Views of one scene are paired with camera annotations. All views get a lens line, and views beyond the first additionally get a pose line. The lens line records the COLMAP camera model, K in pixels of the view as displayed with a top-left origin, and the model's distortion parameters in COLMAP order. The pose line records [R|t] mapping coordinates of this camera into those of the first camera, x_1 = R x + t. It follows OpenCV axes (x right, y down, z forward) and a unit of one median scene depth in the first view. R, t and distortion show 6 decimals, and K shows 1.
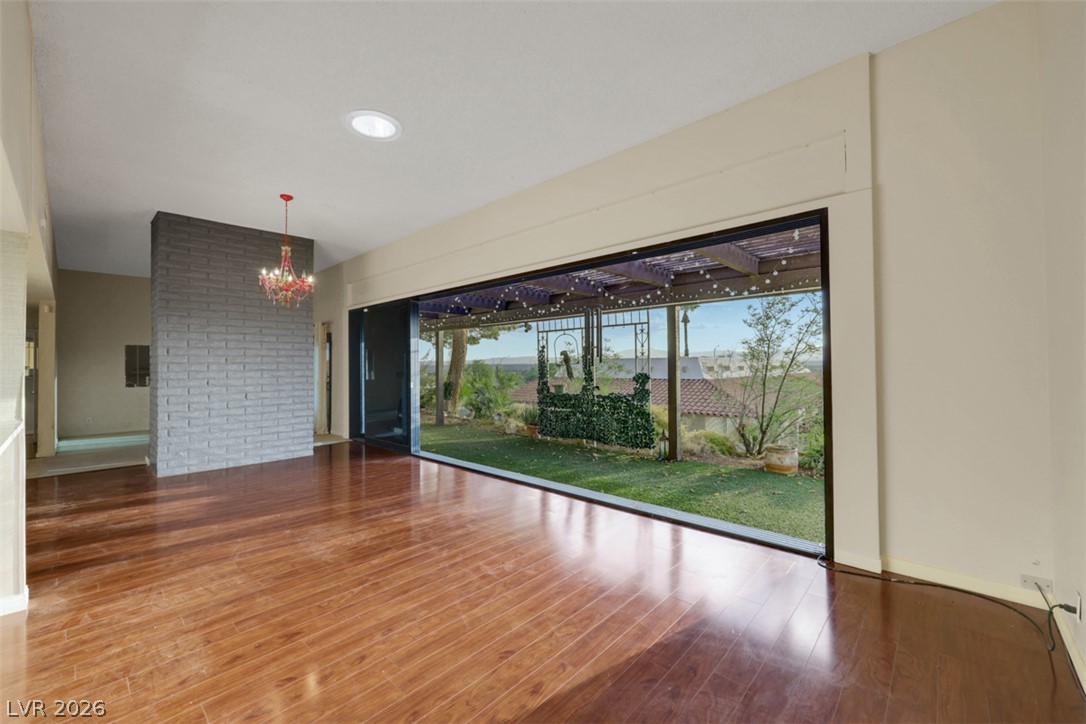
lens RADIAL K [[450.2, 0, 532.9], [0, 450.2, 360.3], [0, 0, 1]] dist [-0.002104, -0.000321]
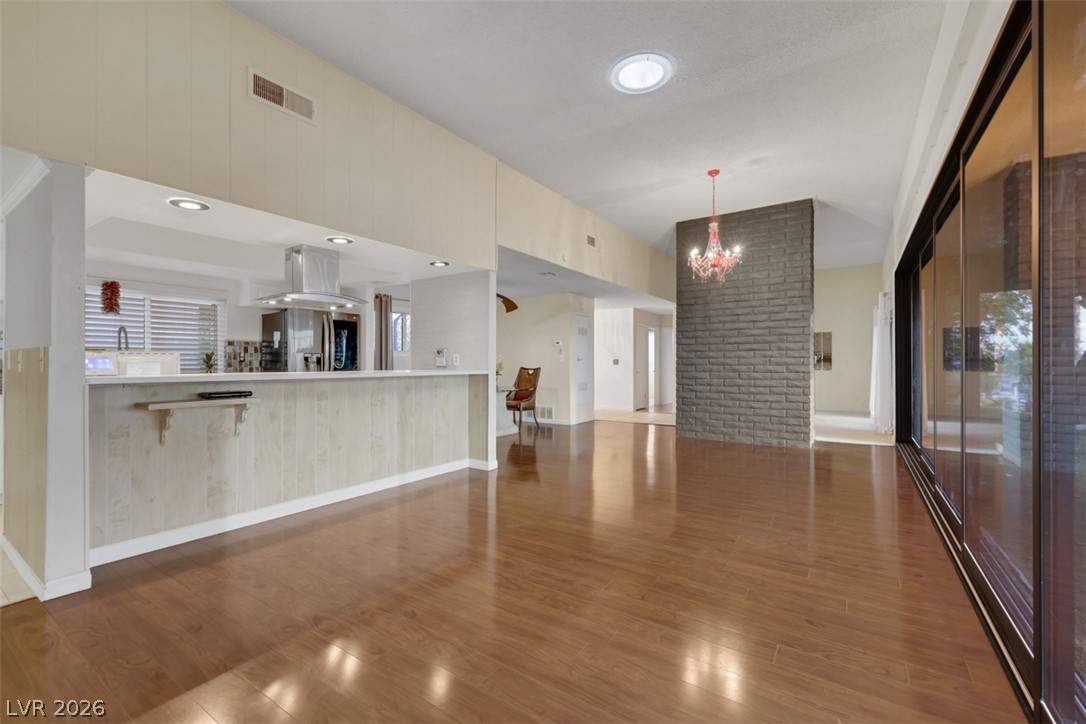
lens RADIAL K [[450.2, 0, 535.8], [0, 450.2, 360.0], [0, 0, 1]] dist [-0.002104, -0.000321]
pose [[0.143481, 0.001762, -0.989652, 0.340304], [0.009697, 0.999948, 0.003186, 0.039737], [0.989606, -0.010054, 0.143456, 0.415225]]
